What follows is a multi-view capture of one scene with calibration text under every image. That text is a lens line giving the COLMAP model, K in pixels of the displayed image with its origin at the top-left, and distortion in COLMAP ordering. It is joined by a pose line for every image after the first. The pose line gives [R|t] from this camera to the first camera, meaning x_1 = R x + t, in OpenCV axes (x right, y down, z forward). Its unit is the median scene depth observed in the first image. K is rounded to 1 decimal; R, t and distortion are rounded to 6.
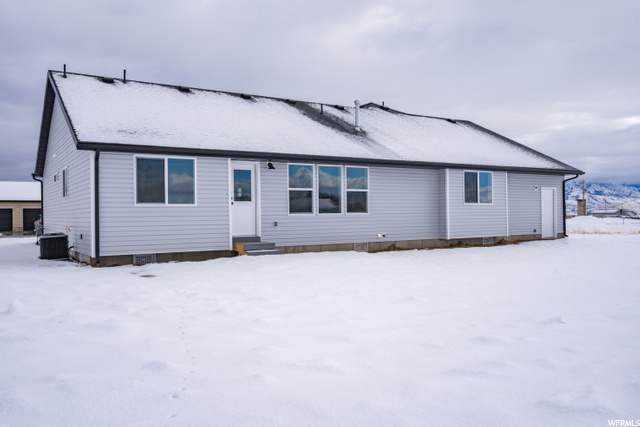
lens RADIAL K [[512.0, 0, 318.2], [0, 512.0, 217.7], [0, 0, 1]] dist [0.028905, -0.011192]
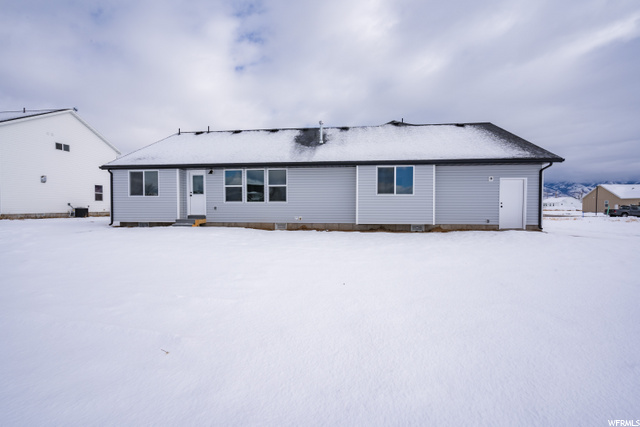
lens RADIAL K [[282.7, 0, 320.5], [0, 282.7, 209.1], [0, 0, 1]] dist [0.009926, 0.000788]
pose [[0.780584, 0.028782, -0.624388, 0.603114], [-0.012259, 0.999452, 0.030745, -0.013258], [0.624931, -0.016345, 0.780509, 0.424471]]
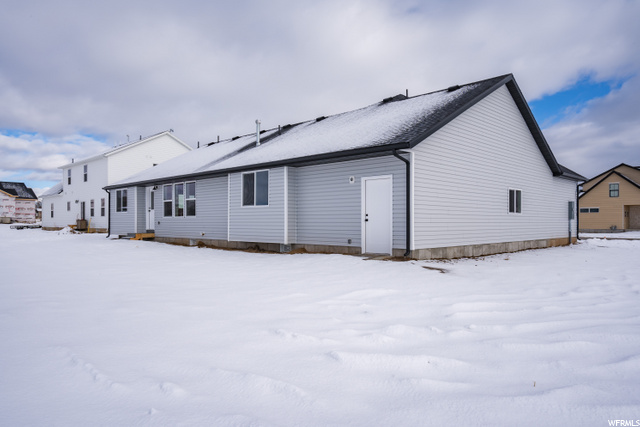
lens RADIAL K [[459.3, 0, 315.7], [0, 459.3, 213.4], [0, 0, 1]] dist [-0.000580, -0.000071]
pose [[0.217183, 0.014408, -0.976025, 1.198817], [0.021131, 0.999587, 0.019457, -0.029861], [0.975902, -0.024850, 0.216788, 0.968554]]
